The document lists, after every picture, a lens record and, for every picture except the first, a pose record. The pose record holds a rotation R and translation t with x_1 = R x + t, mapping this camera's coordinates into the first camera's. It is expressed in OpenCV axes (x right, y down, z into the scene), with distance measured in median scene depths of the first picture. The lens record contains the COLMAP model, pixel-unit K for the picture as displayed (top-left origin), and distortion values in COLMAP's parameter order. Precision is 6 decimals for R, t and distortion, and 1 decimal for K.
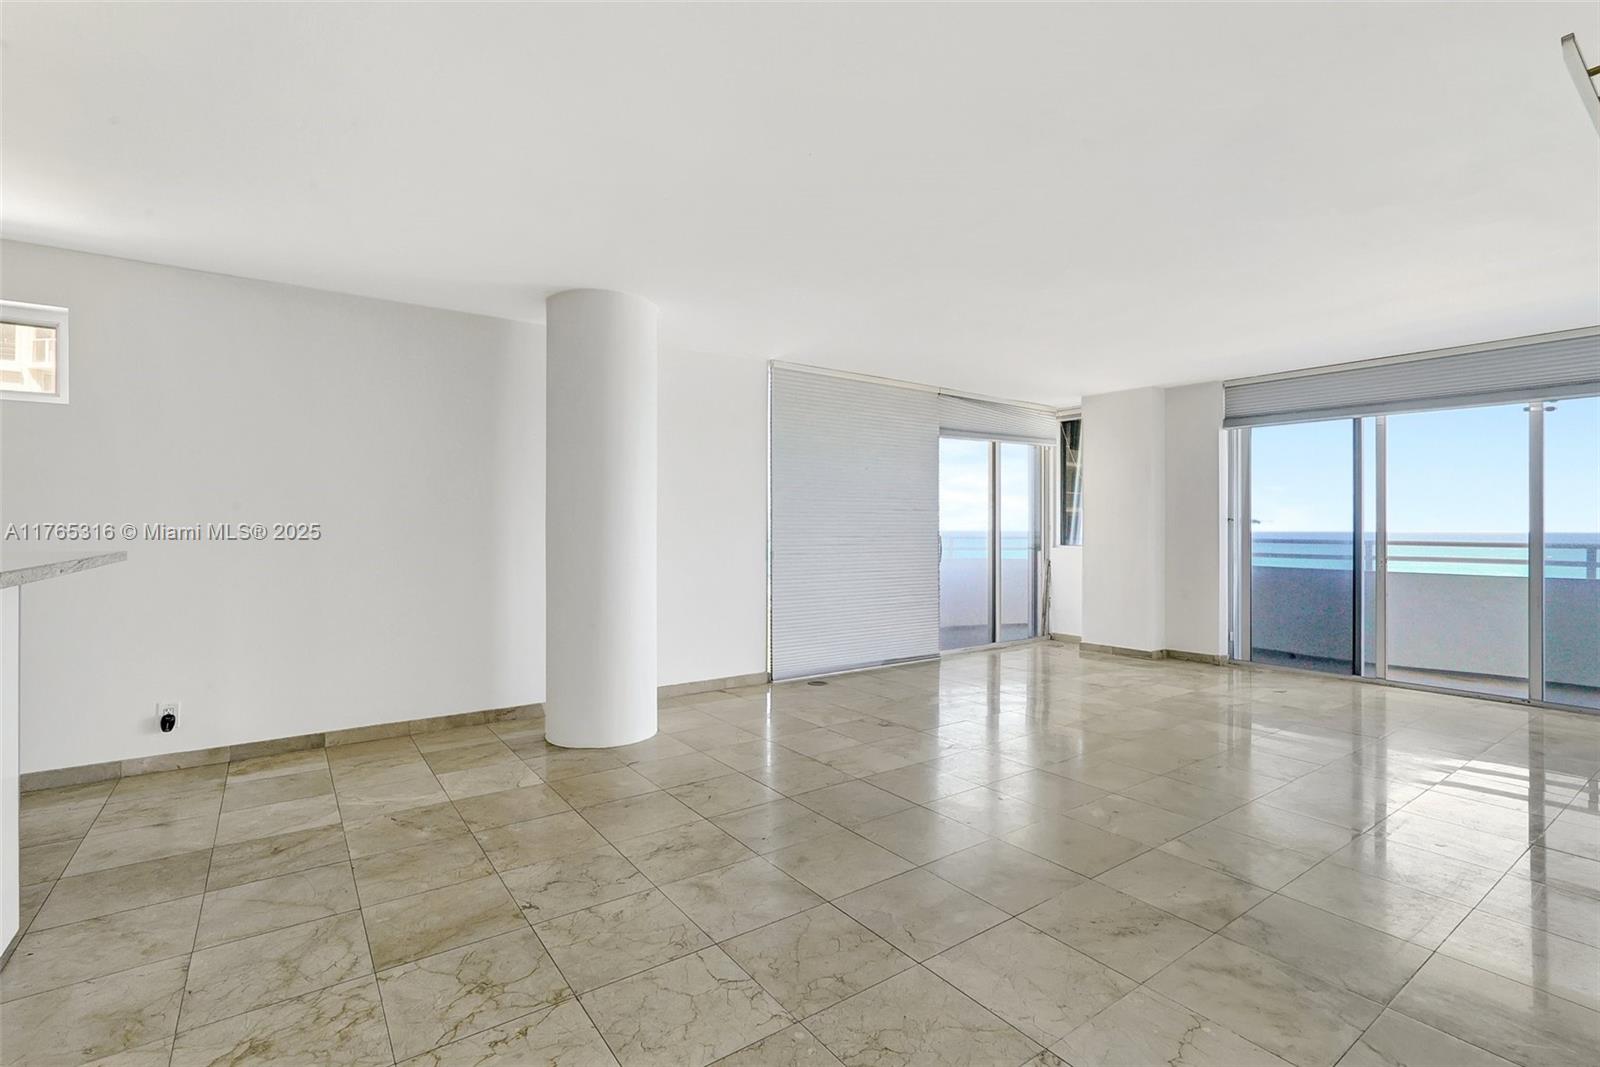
lens RADIAL K [[729.0, 0, 802.6], [0, 729.0, 558.5], [0, 0, 1]] dist [-0.013086, 0.000203]
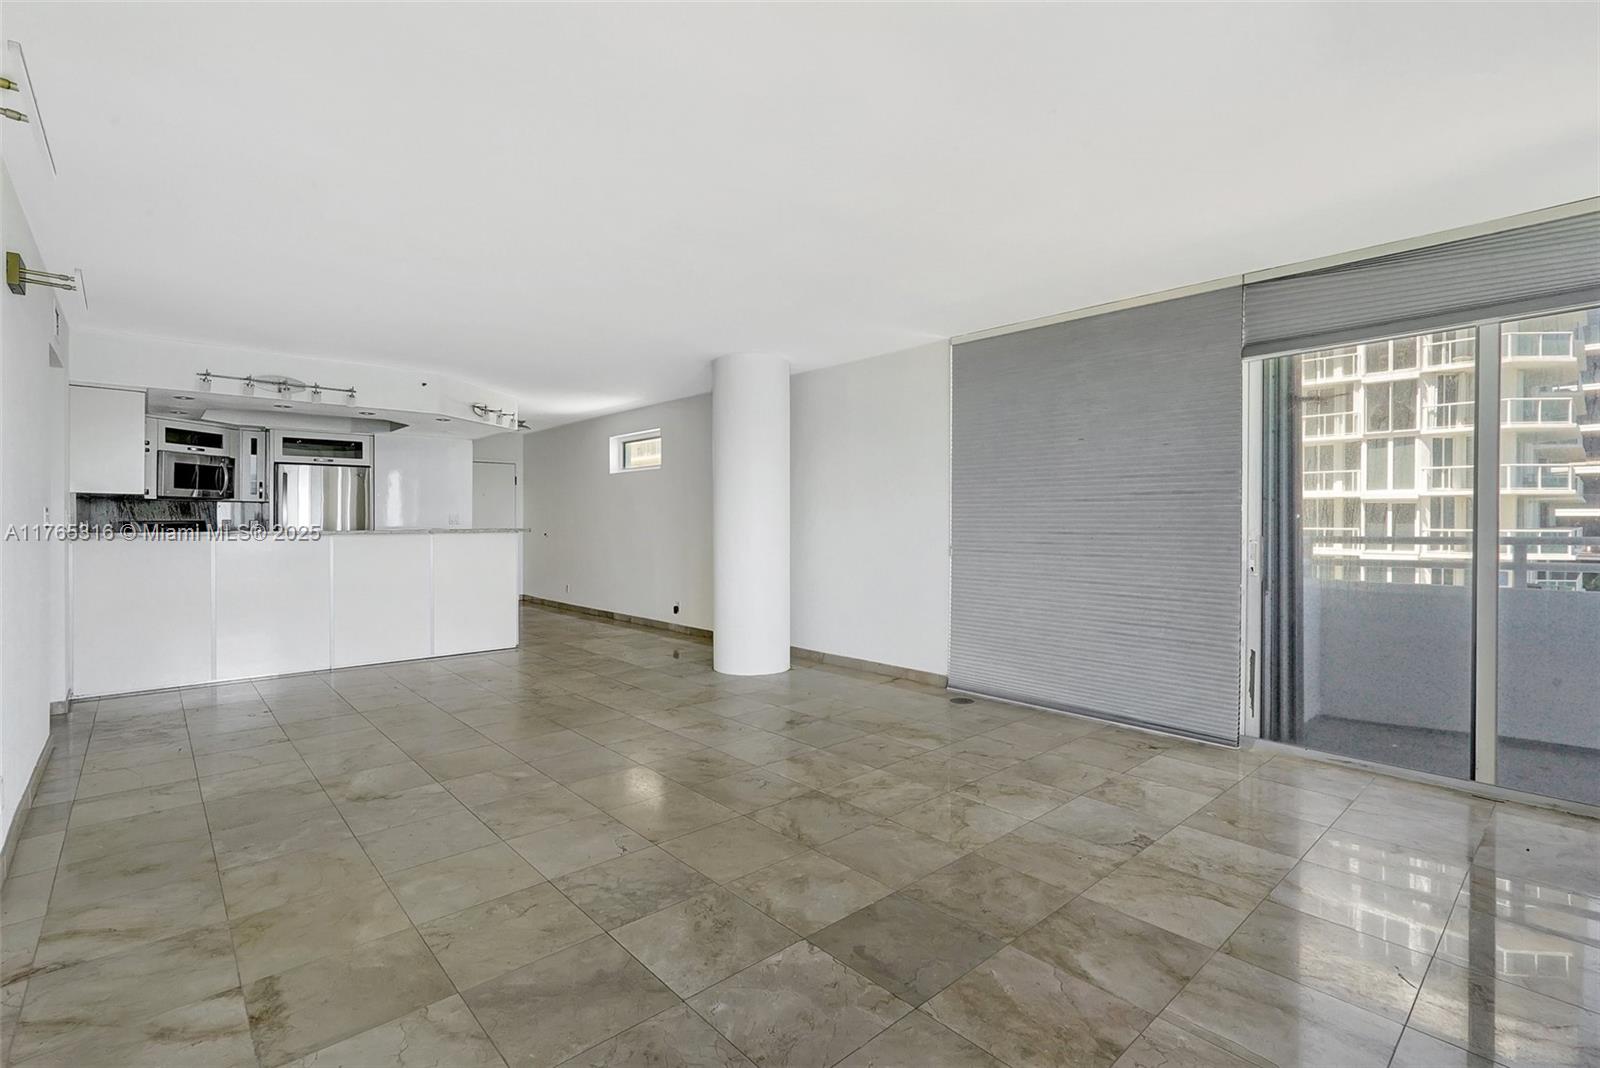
lens RADIAL K [[736.2, 0, 797.0], [0, 736.2, 519.0], [0, 0, 1]] dist [-0.015975, 0.007667]
pose [[0.098873, -0.003577, -0.995094, 0.876444], [-0.040970, 0.999131, -0.007662, -0.028764], [0.994256, 0.041526, 0.098641, 0.722101]]
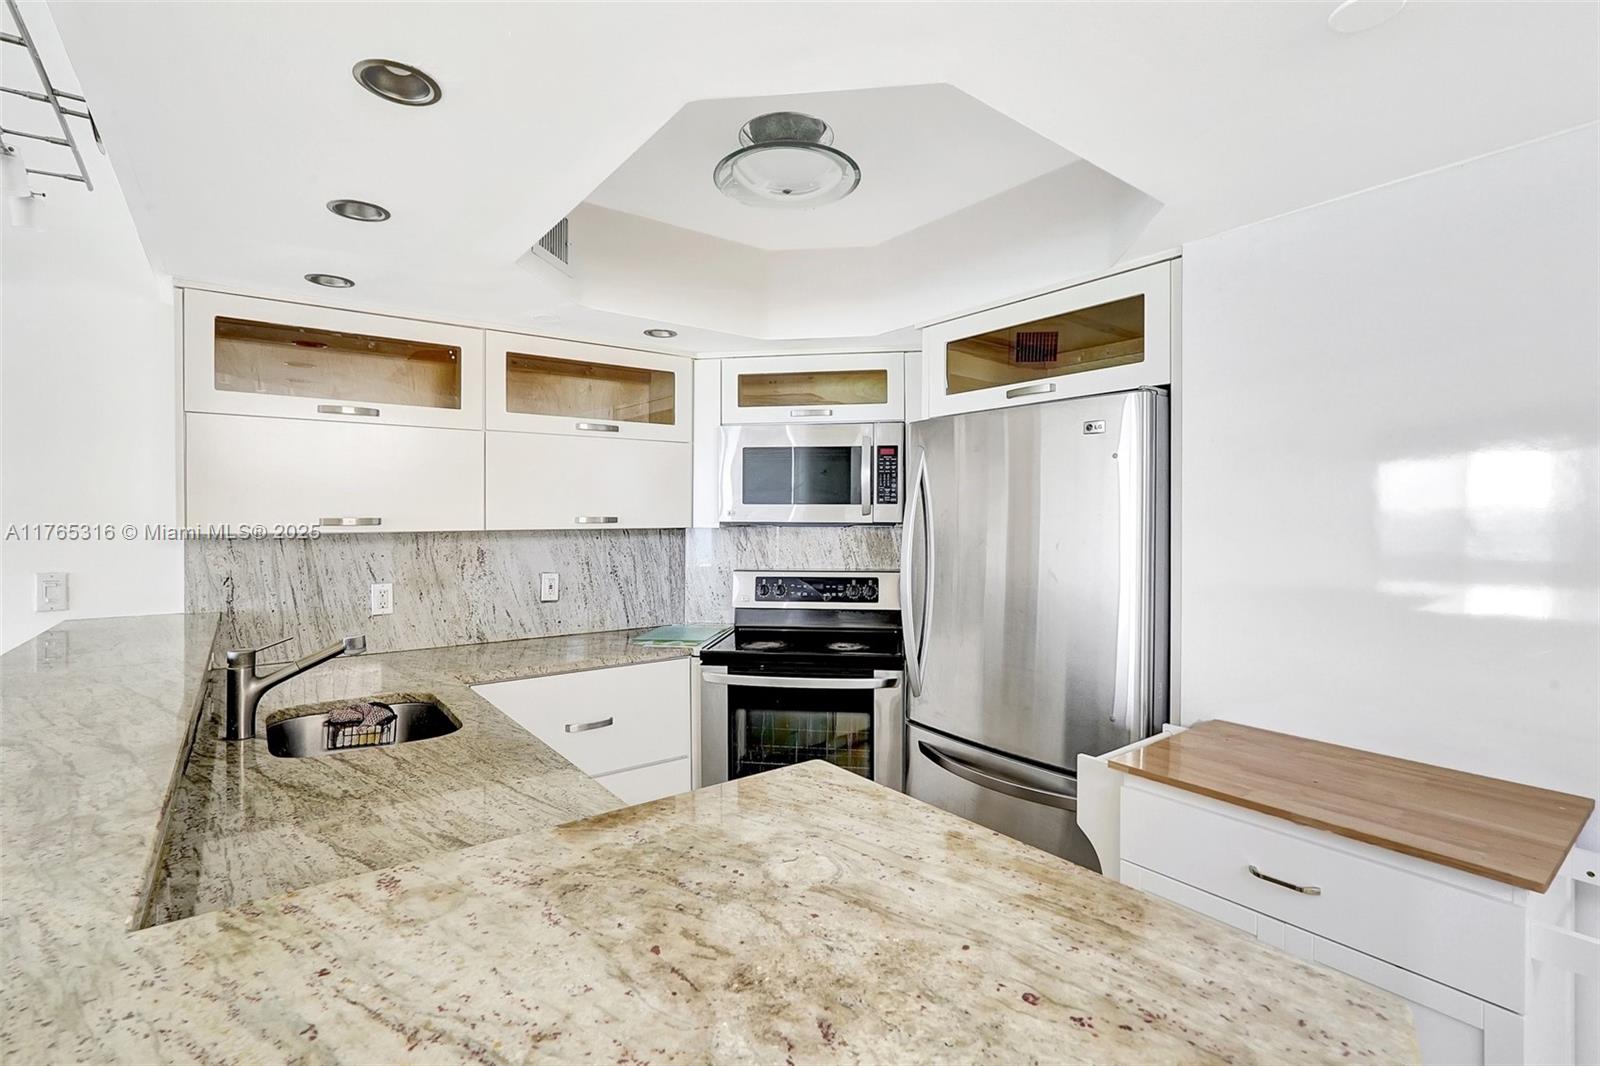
lens RADIAL K [[736.2, 0, 797.0], [0, 736.2, 518.0], [0, 0, 1]] dist [-0.015975, 0.007667]
pose [[-0.999906, -0.004780, -0.012850, -0.470049], [-0.005371, 0.998912, 0.046332, -0.062571], [0.012614, 0.046397, -0.998843, 0.367943]]
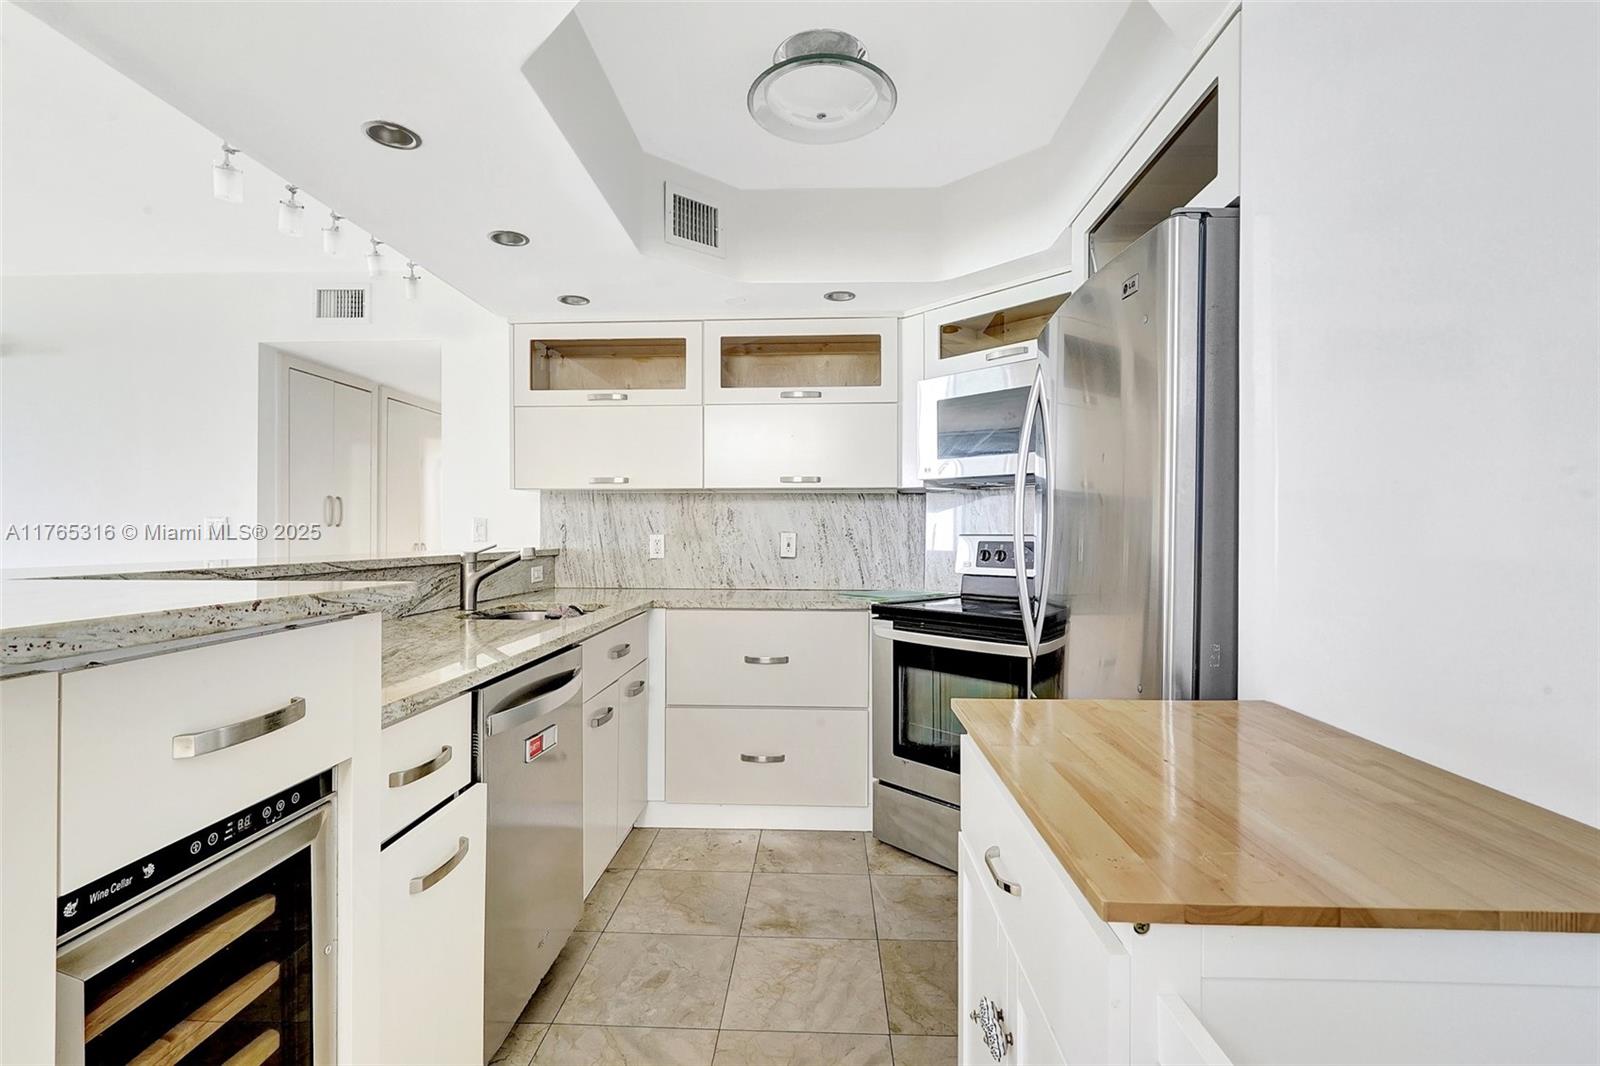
lens RADIAL K [[732.2, 0, 794.3], [0, 732.2, 533.4], [0, 0, 1]] dist [-0.014941, 0.008181]
pose [[-0.779989, -0.008382, 0.625738, -0.686778], [0.020584, 0.999026, 0.039040, -0.016646], [-0.625455, 0.043331, -0.779056, 0.290238]]
